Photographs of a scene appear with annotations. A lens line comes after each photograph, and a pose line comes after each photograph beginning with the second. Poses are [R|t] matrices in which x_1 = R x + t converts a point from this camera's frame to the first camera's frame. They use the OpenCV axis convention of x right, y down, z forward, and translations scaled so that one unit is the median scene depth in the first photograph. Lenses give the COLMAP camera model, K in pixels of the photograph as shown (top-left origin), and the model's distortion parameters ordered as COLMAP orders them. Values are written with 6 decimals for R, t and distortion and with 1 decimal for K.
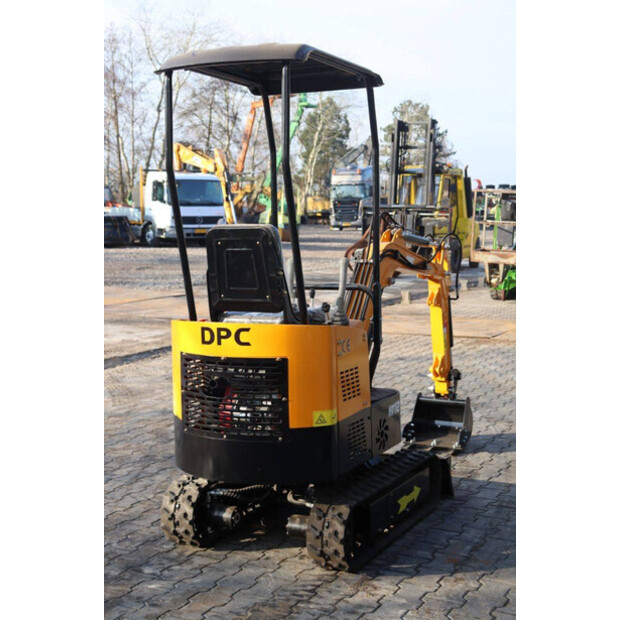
lens RADIAL K [[970.1, 0, 310.0], [0, 970.1, 310.0], [0, 0, 1]] dist [0.161297, 0.073874]
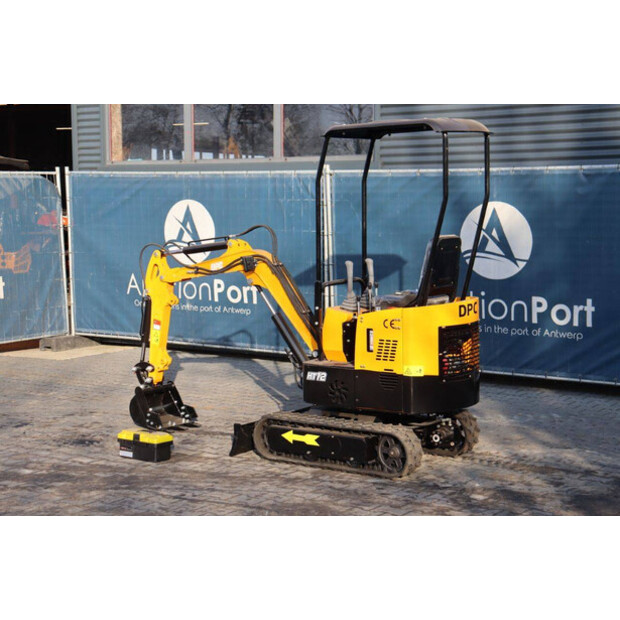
lens RADIAL K [[1223.5, 0, 310.0], [0, 1223.5, 310.0], [0, 0, 1]] dist [0.215971, -0.033863]
pose [[0.133910, -0.084525, 0.987382, -1.957331], [0.101354, 0.992299, 0.071201, -0.129526], [-0.985797, 0.090541, 0.141446, 0.954322]]
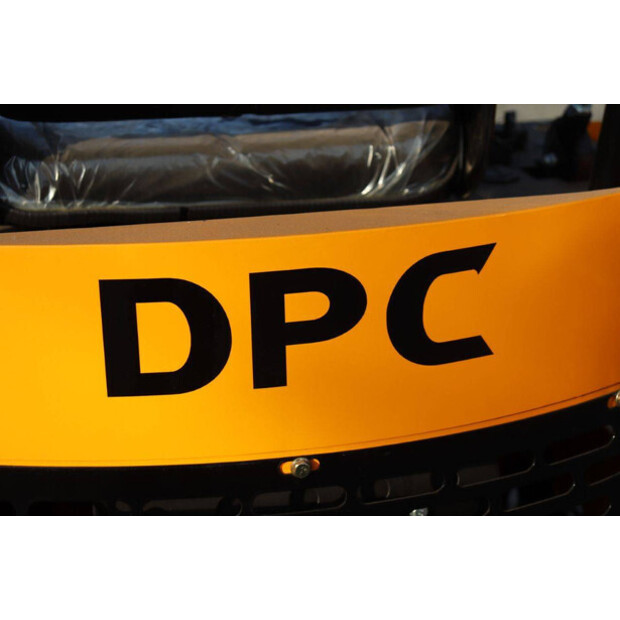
lens RADIAL K [[1417.0, 0, 310.0], [0, 1417.0, 310.0], [0, 0, 1]] dist [0.306689, -0.229691]
pose [[0.771264, -0.208108, 0.601534, -0.209194], [0.054538, 0.963173, 0.263295, -0.029515], [-0.634175, -0.170263, 0.754210, 0.824208]]
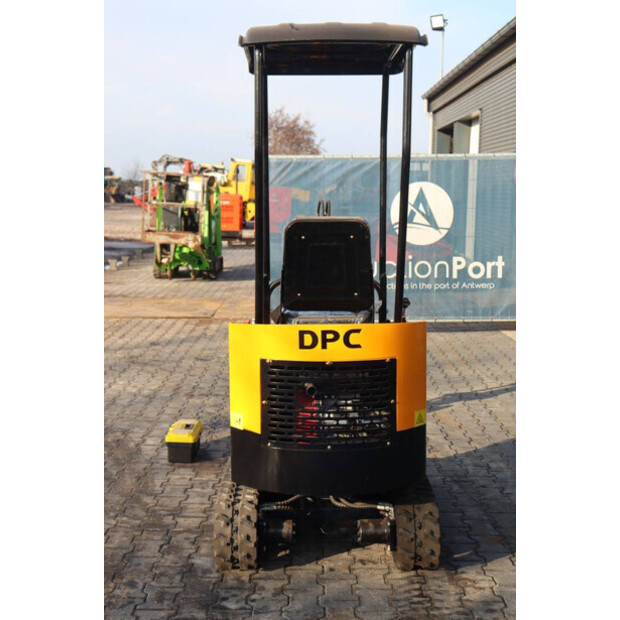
lens RADIAL K [[930.8, 0, 310.0], [0, 930.8, 310.0], [0, 0, 1]] dist [0.126078, 0.060088]
pose [[0.887912, -0.045144, 0.457792, -0.497275], [0.032385, 0.998838, 0.035685, -0.032094], [-0.458871, -0.016859, 0.888343, 0.220825]]
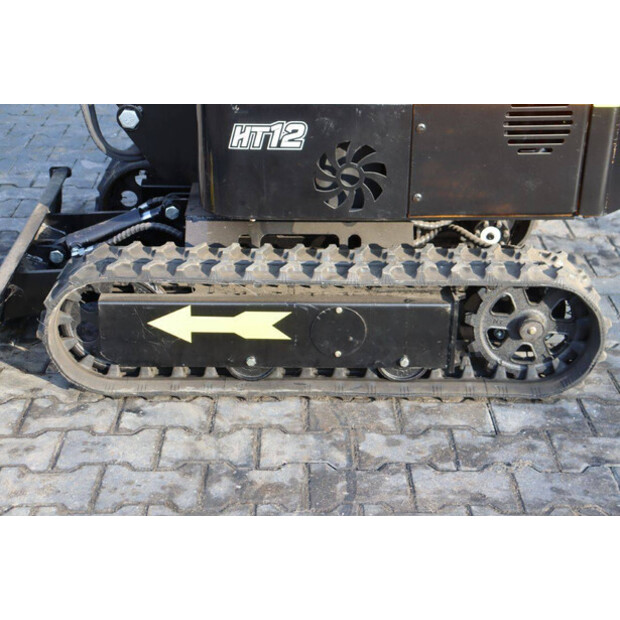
lens RADIAL K [[1088.0, 0, 310.0], [0, 1088.0, 310.0], [0, 0, 1]] dist [0.206632, 0.051872]
pose [[-0.470630, -0.375047, 0.798653, -0.543437], [0.079475, 0.883465, 0.461708, -0.059858], [-0.878744, 0.280766, -0.385979, 1.437492]]
